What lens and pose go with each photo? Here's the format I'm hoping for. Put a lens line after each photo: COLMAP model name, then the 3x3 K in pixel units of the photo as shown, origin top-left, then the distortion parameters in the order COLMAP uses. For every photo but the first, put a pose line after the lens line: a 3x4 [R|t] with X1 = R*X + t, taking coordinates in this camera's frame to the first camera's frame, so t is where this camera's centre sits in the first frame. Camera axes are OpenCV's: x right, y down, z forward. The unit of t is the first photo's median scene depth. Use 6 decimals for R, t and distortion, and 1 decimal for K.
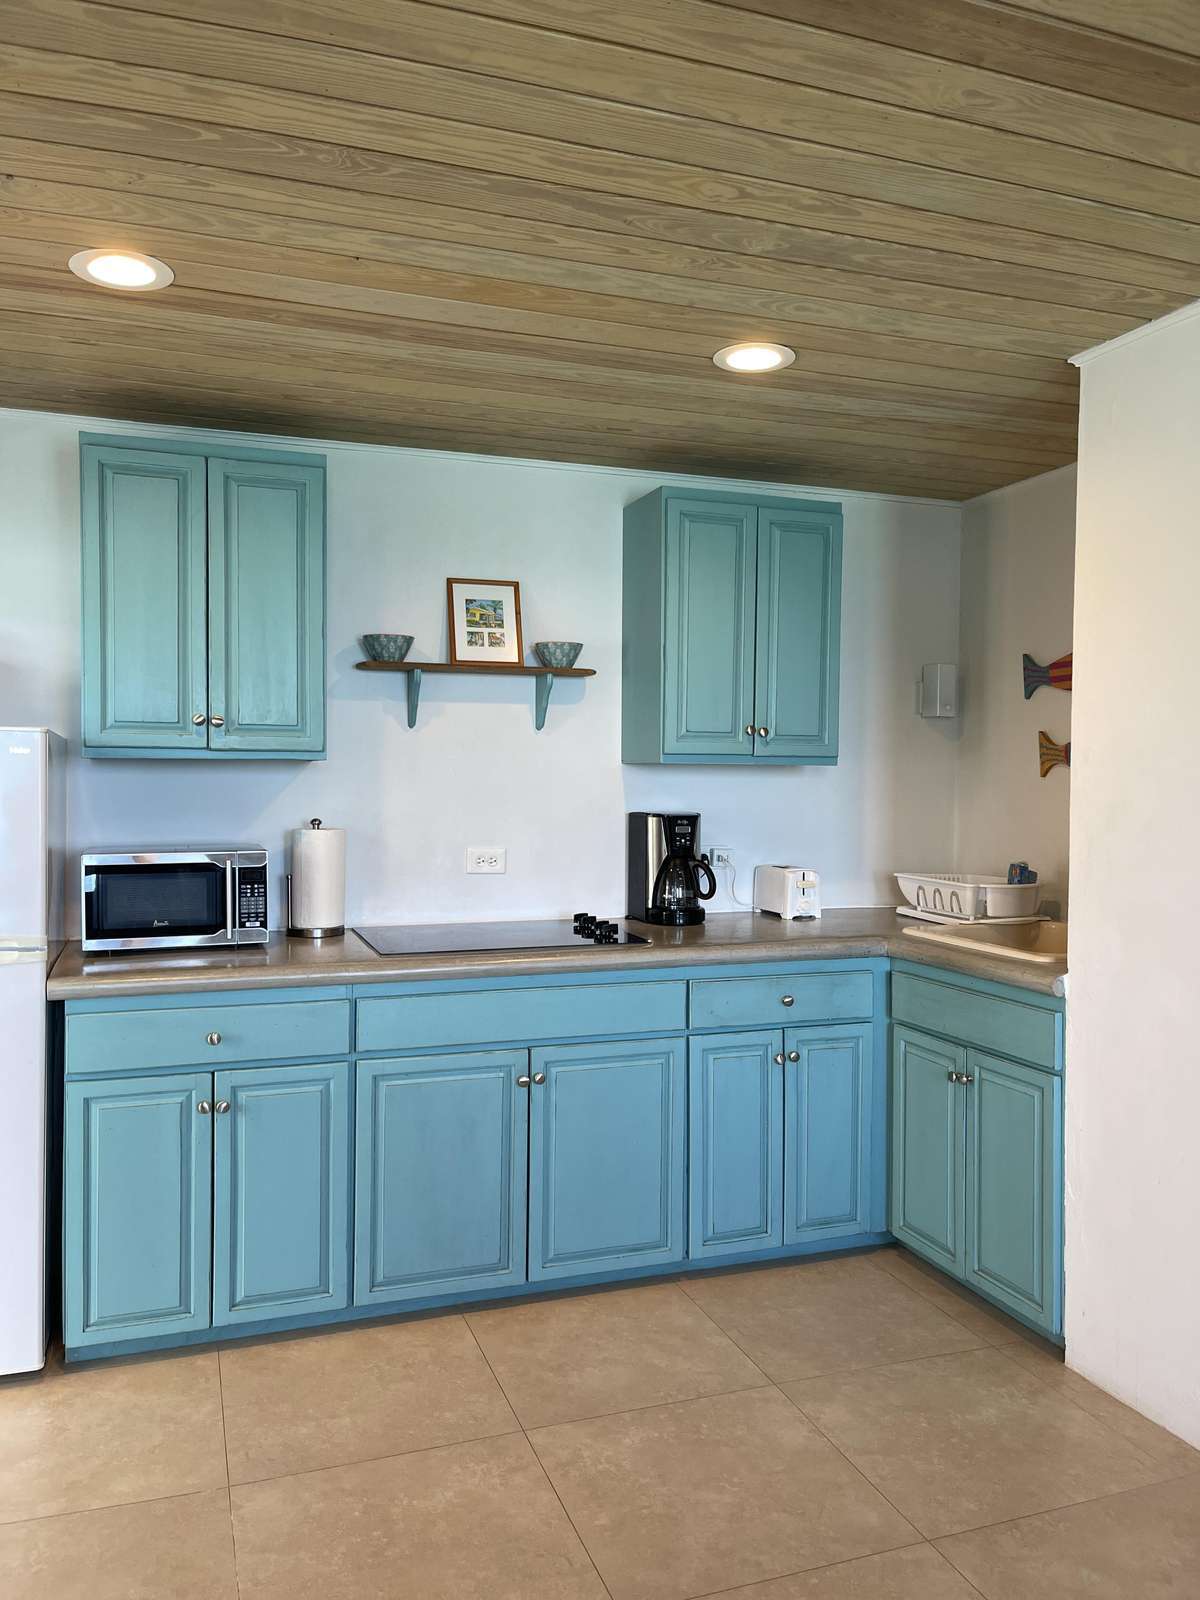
lens RADIAL K [[1204.7, 0, 605.5], [0, 1204.7, 806.7], [0, 0, 1]] dist [0.058785, -0.071298]
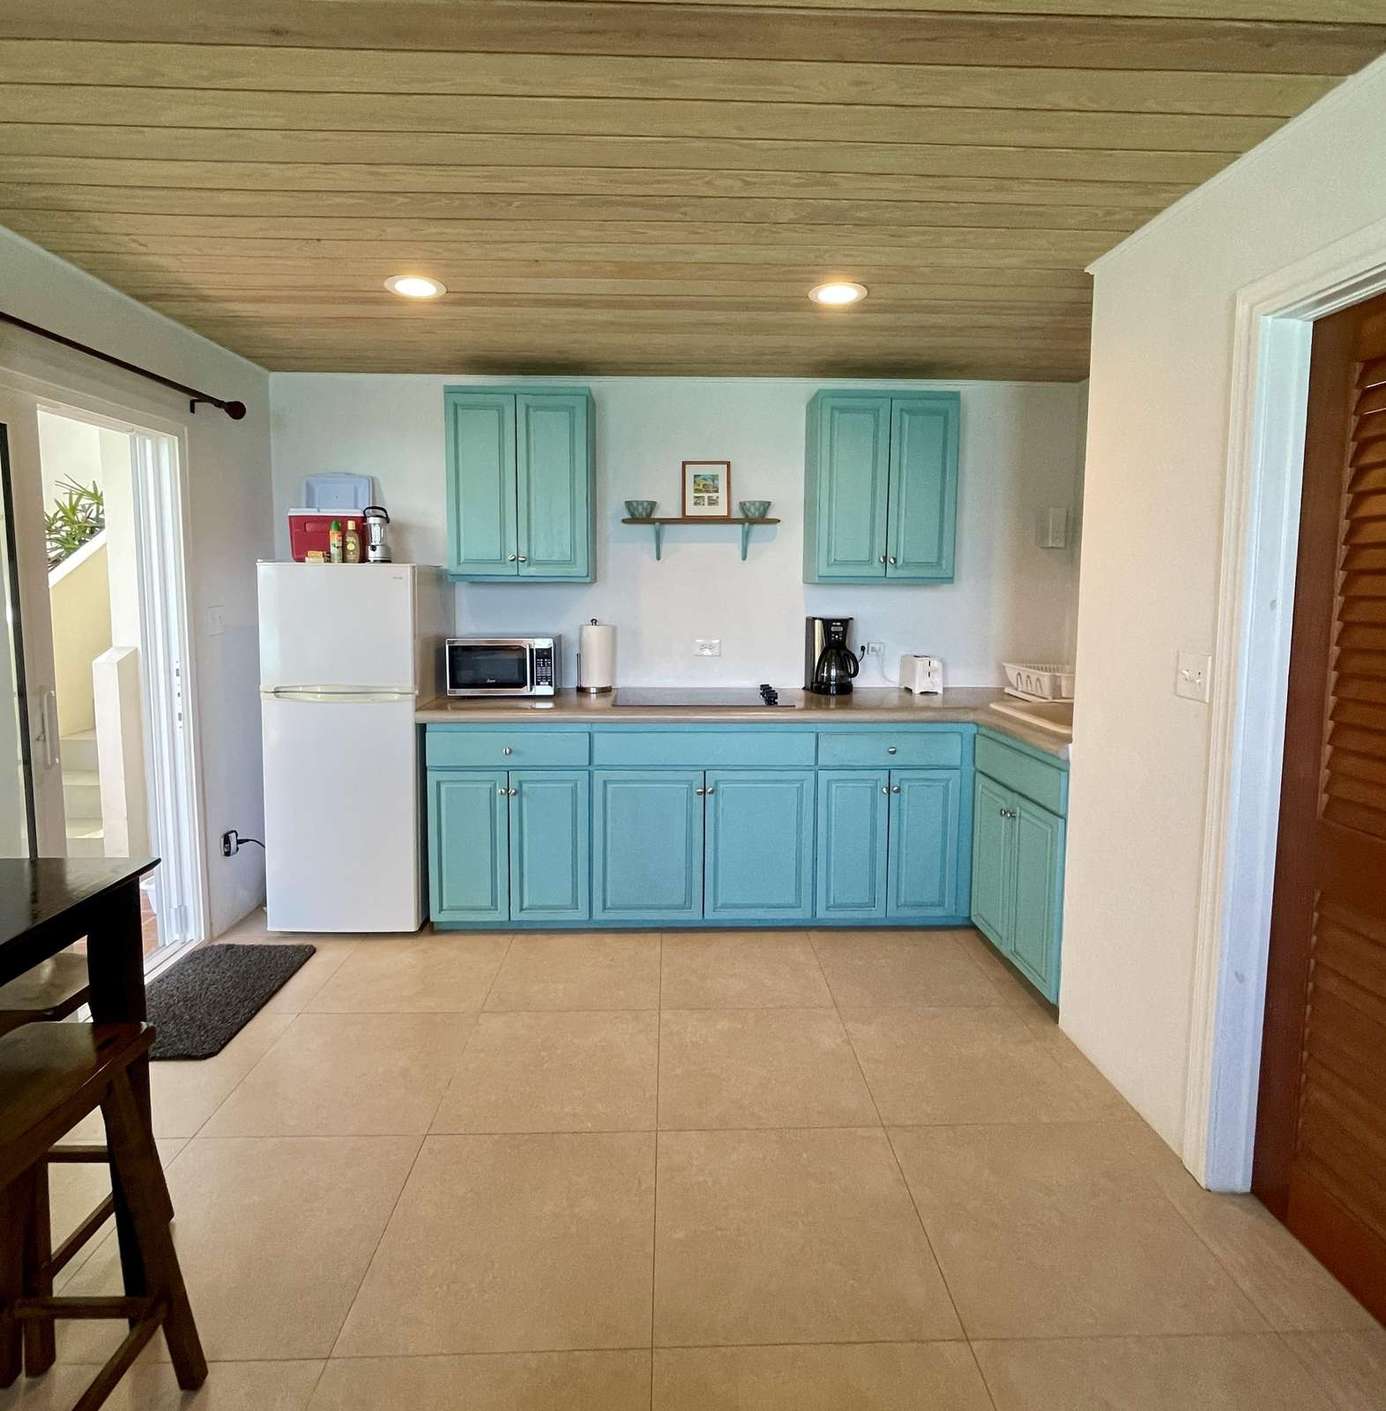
lens RADIAL K [[795.0, 0, 693.3], [0, 795.0, 654.2], [0, 0, 1]] dist [0.013173, -0.016478]
pose [[0.951782, 0.024886, -0.305763, 0.221248], [-0.007360, 0.998270, 0.058340, -0.006059], [0.306685, -0.053277, 0.950319, 0.044691]]
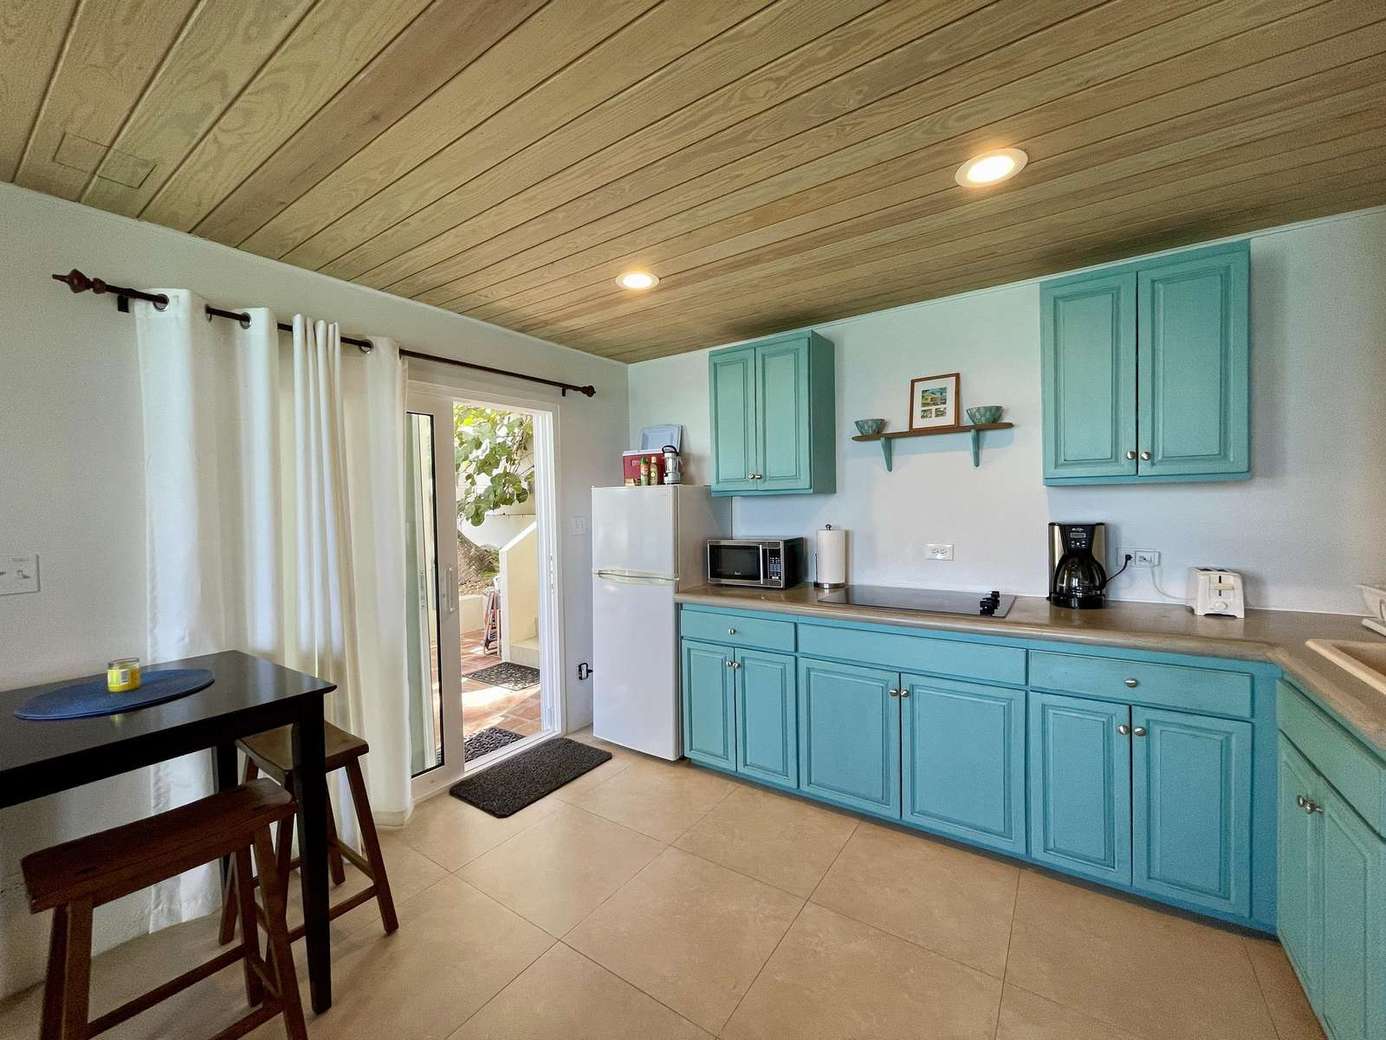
lens RADIAL K [[562.1, 0, 685.9], [0, 562.1, 517.0], [0, 0, 1]] dist [-0.000297, -0.000148]
pose [[0.580048, -0.000175, -0.814582, 0.361073], [0.004635, 0.999985, 0.003085, -0.005557], [0.814569, -0.005565, 0.580040, 0.341352]]
